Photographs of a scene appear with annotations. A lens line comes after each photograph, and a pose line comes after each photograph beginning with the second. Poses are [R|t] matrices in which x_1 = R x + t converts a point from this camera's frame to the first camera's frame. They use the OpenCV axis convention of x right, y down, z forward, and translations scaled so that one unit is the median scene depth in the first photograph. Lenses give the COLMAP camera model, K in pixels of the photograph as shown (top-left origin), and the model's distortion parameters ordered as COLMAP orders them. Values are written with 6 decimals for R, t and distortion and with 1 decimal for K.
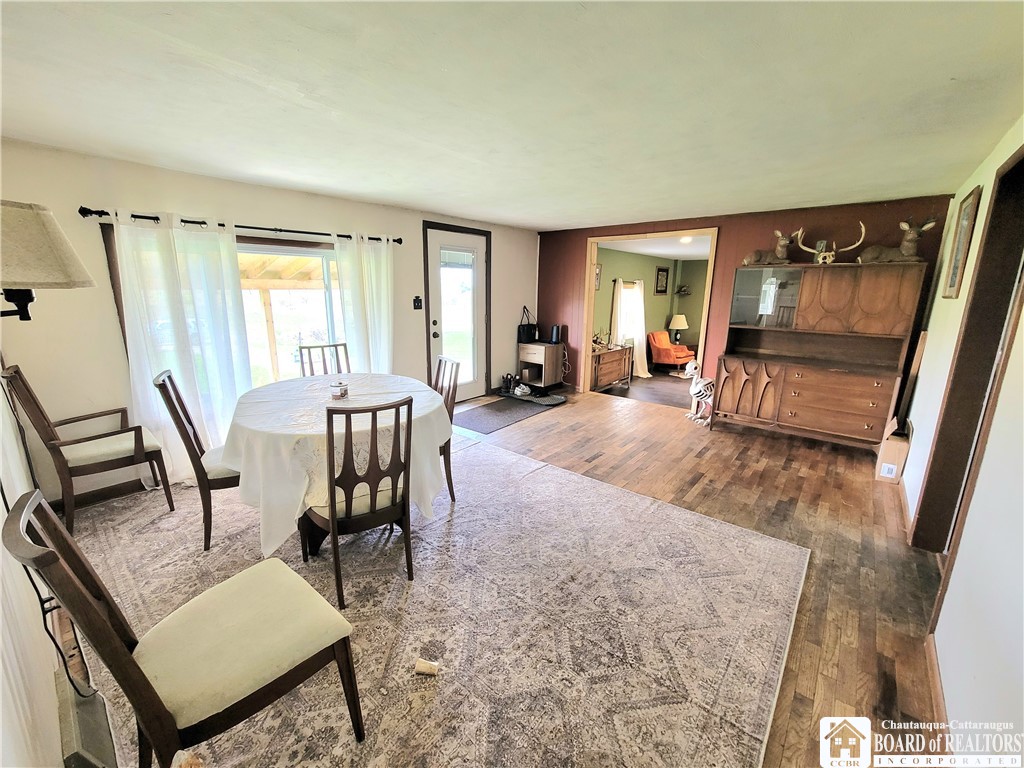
lens RADIAL K [[421.3, 0, 514.4], [0, 421.3, 386.0], [0, 0, 1]] dist [-0.004227, 0.000704]
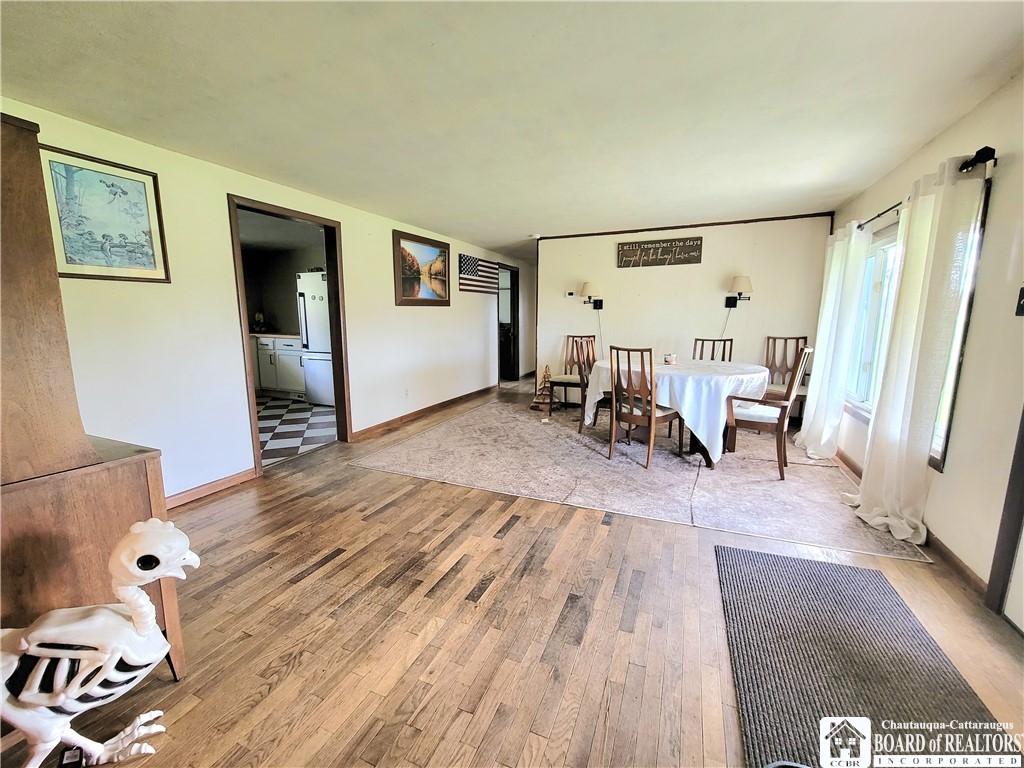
lens RADIAL K [[421.3, 0, 510.7], [0, 421.3, 378.8], [0, 0, 1]] dist [-0.004227, 0.000704]
pose [[-0.961266, 0.030619, -0.273917, 0.384741], [-0.072117, 0.931248, 0.357178, -0.302768], [0.266021, 0.363097, -0.892969, 1.606465]]
